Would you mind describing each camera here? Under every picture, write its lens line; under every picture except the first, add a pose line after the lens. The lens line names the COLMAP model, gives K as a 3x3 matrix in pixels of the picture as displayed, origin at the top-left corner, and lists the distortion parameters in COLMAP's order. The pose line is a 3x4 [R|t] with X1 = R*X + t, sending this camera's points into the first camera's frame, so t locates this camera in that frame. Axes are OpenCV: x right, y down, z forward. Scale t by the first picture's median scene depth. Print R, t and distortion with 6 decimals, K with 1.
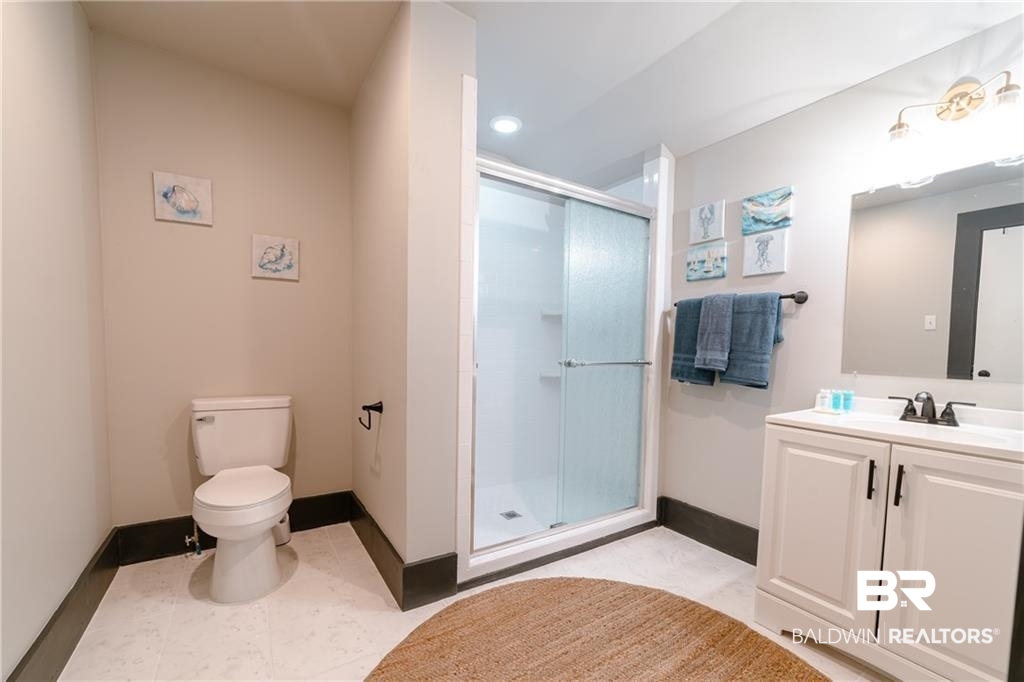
lens RADIAL K [[421.9, 0, 513.8], [0, 421.9, 369.6], [0, 0, 1]] dist [-0.025842, 0.011013]
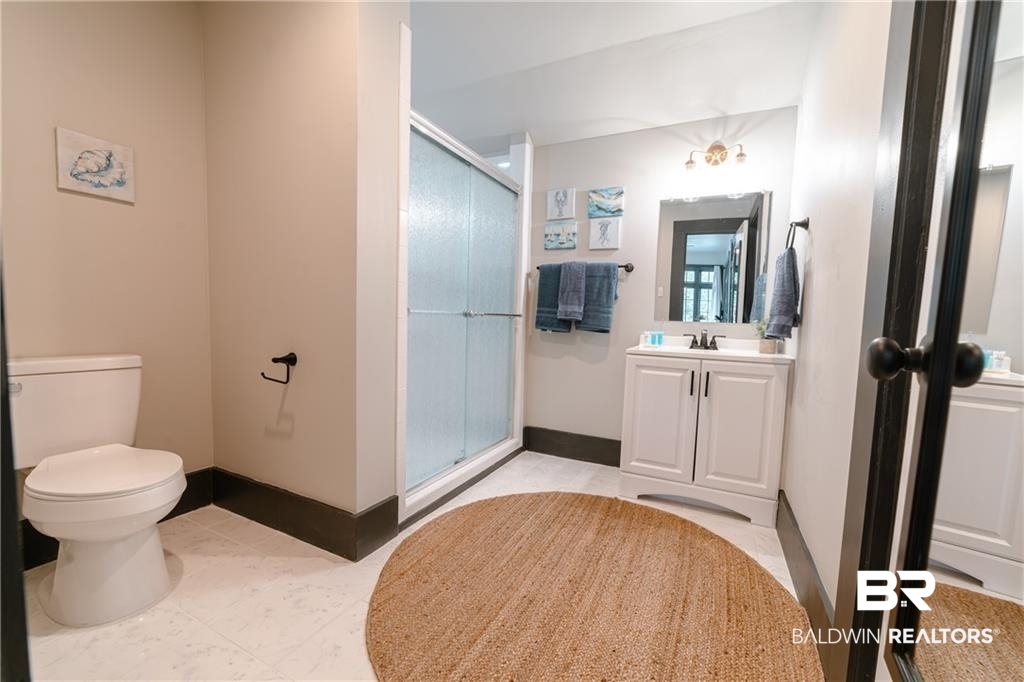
lens RADIAL K [[414.6, 0, 515.4], [0, 414.6, 344.4], [0, 0, 1]] dist [-0.022476, 0.012777]
pose [[0.857465, -0.028014, 0.513779, -0.346692], [0.015303, 0.999464, 0.028956, 0.038036], [-0.514315, -0.016967, 0.857434, -0.006502]]
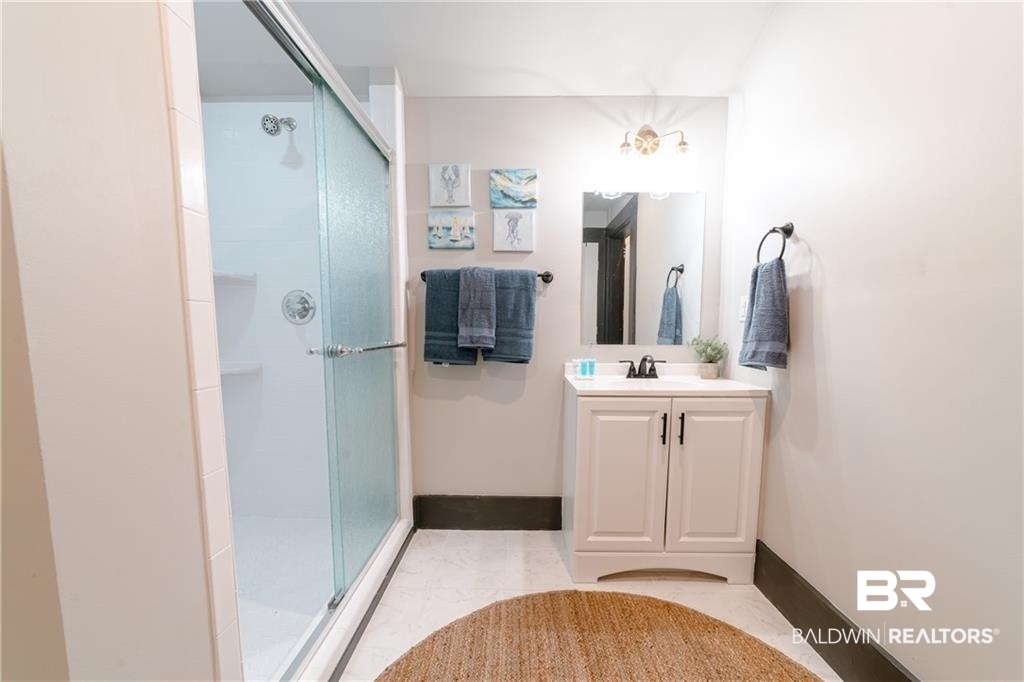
lens RADIAL K [[402.1, 0, 515.7], [0, 402.1, 368.7], [0, 0, 1]] dist [-0.026992, 0.011115]
pose [[0.556861, -0.101536, 0.824376, -0.234196], [0.054494, 0.994828, 0.085719, -0.027394], [-0.828816, -0.002810, 0.559514, 0.450071]]
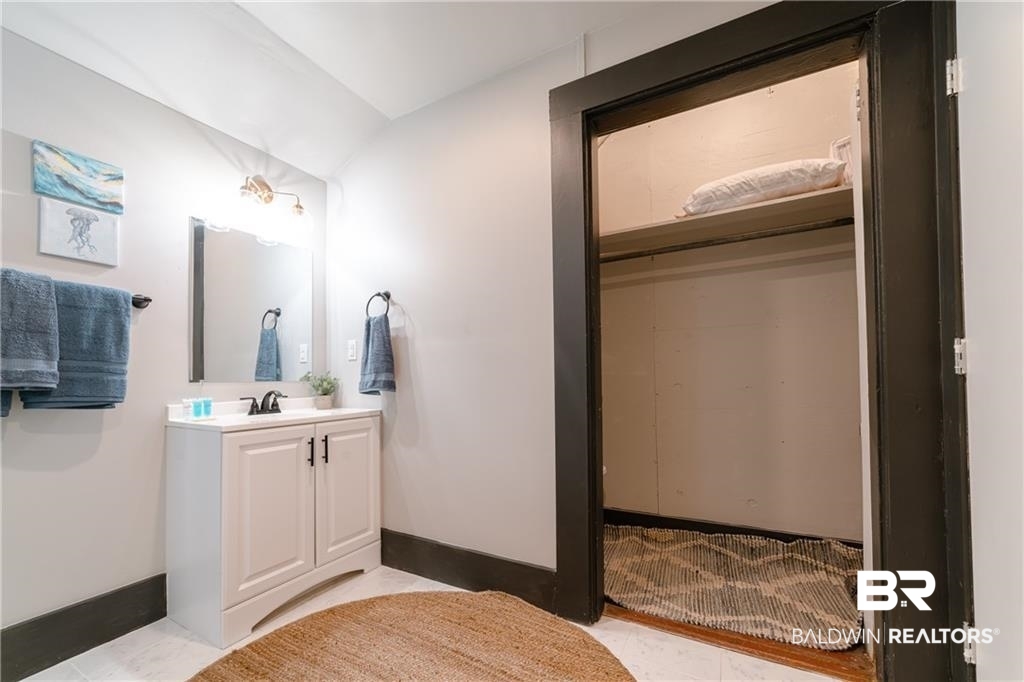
lens RADIAL K [[402.1, 0, 515.7], [0, 402.1, 368.7], [0, 0, 1]] dist [-0.026992, 0.011115]
pose [[-0.476730, 0.003447, 0.879043, -0.416140], [0.049855, 0.998489, 0.023122, -0.007355], [-0.877635, 0.054847, -0.476182, 0.659999]]
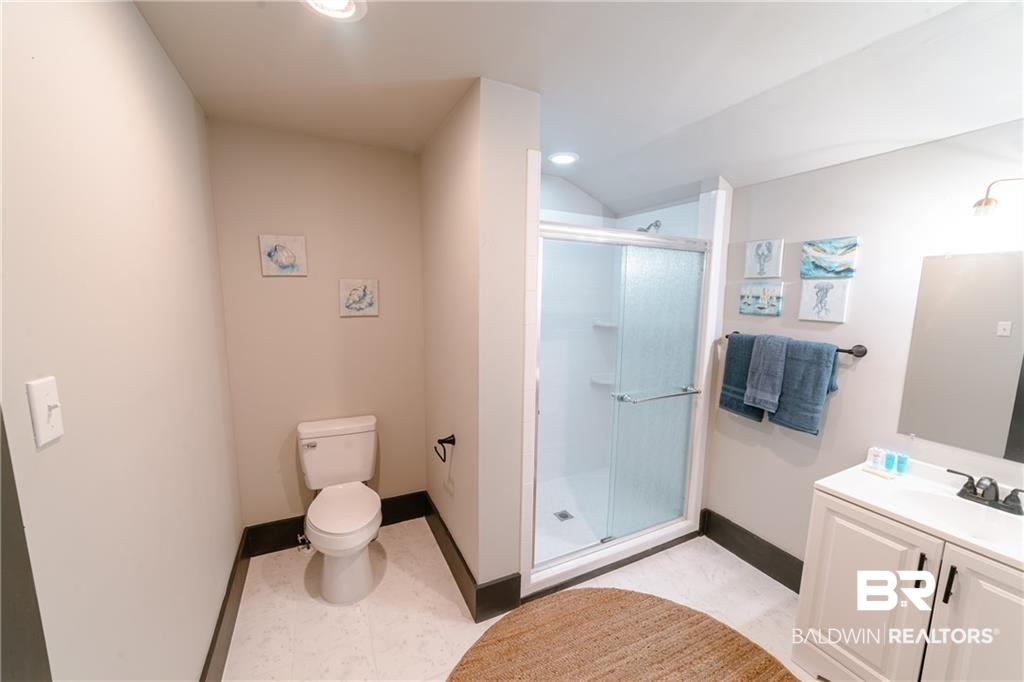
lens RADIAL K [[394.3, 0, 513.2], [0, 394.3, 345.8], [0, 0, 1]] dist [-0.024066, 0.007407]
pose [[0.993584, 0.010442, -0.112612, -0.034823], [-0.001545, 0.996889, 0.078804, -0.241357], [0.113085, -0.078124, 0.990509, -0.021521]]
